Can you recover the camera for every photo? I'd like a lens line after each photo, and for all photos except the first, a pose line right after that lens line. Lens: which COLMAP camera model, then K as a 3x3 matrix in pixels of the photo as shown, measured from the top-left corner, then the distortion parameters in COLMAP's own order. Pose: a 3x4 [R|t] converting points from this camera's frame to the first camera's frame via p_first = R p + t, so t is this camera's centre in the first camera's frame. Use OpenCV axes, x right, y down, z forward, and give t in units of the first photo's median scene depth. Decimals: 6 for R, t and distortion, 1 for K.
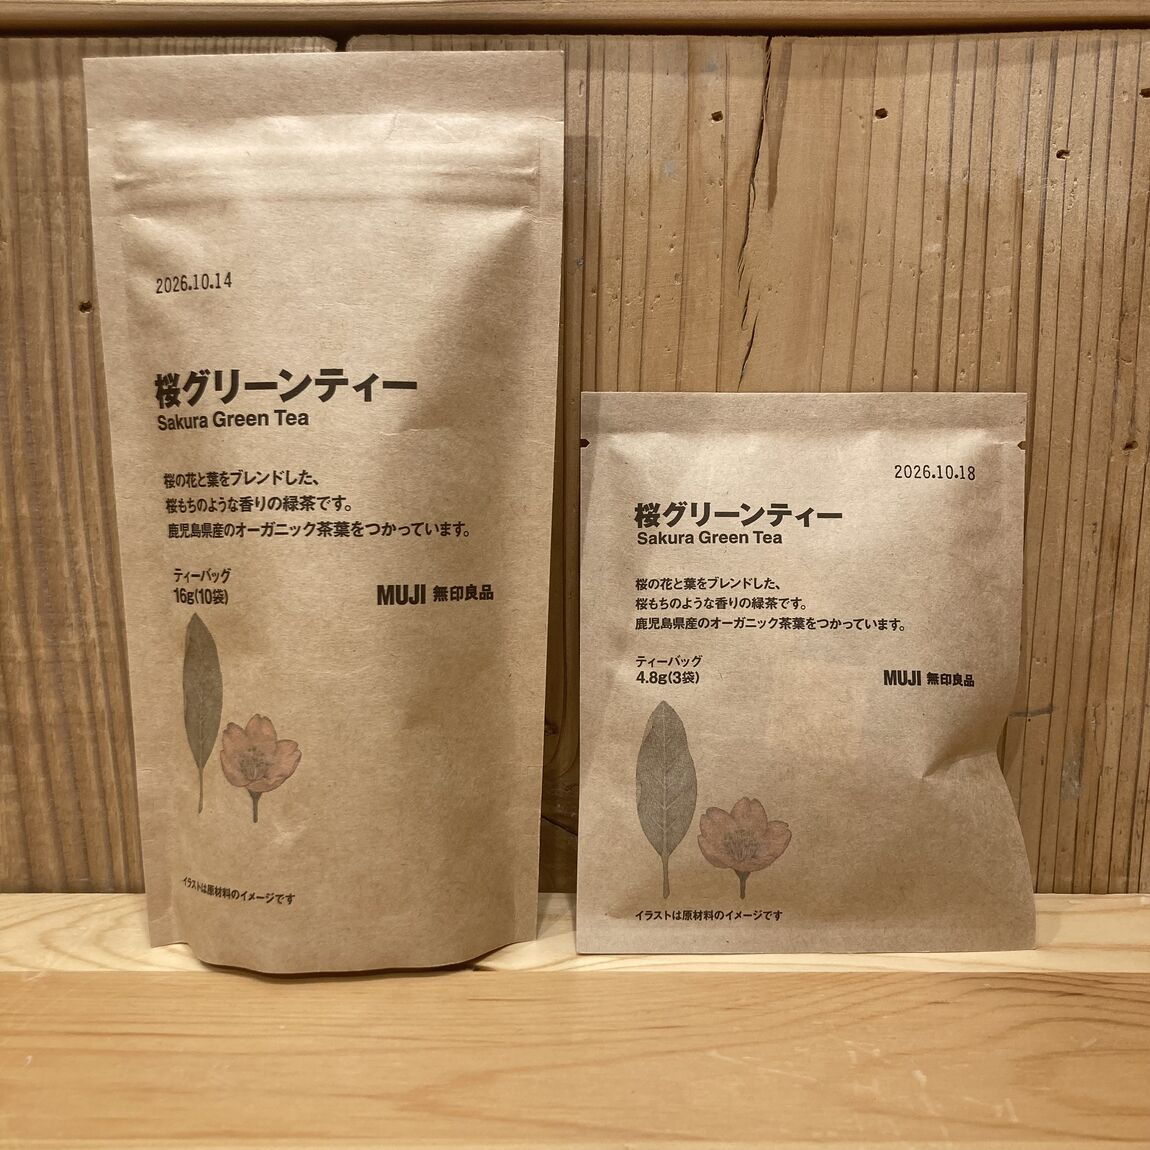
lens RADIAL K [[1241.9, 0, 610.2], [0, 1241.9, 578.5], [0, 0, 1]] dist [0.001405, 0.000000]
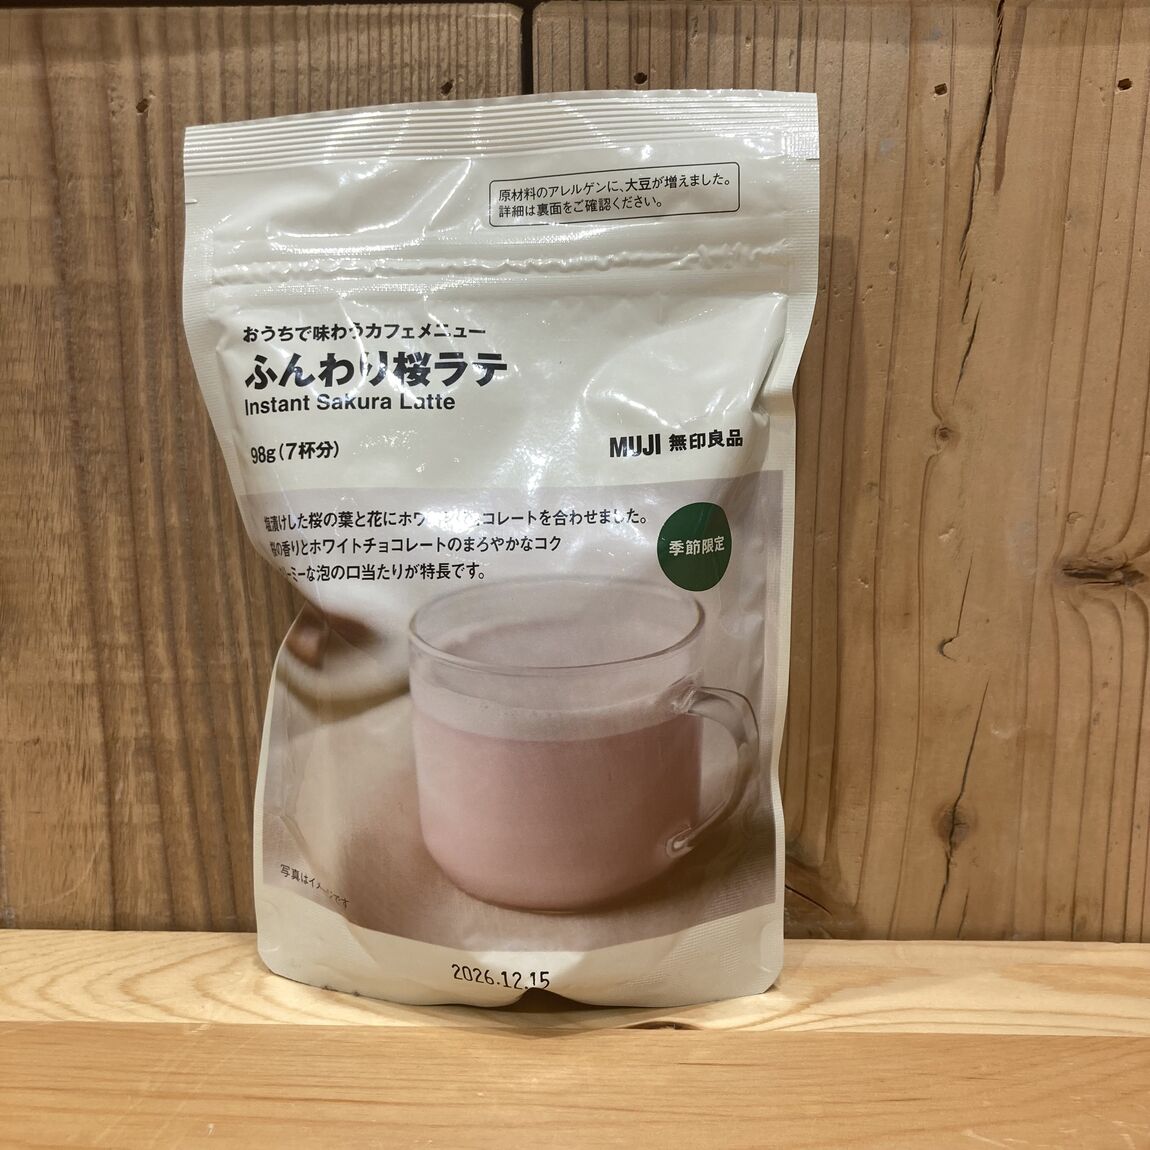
lens RADIAL K [[1241.9, 0, 610.6], [0, 1241.9, 585.4], [0, 0, 1]] dist [0.001405, 0.000000]
pose [[0.999772, 0.005022, -0.020764, -0.132315], [-0.004930, 0.999978, 0.004453, -0.012273], [0.020786, -0.004349, 0.999774, 0.085126]]
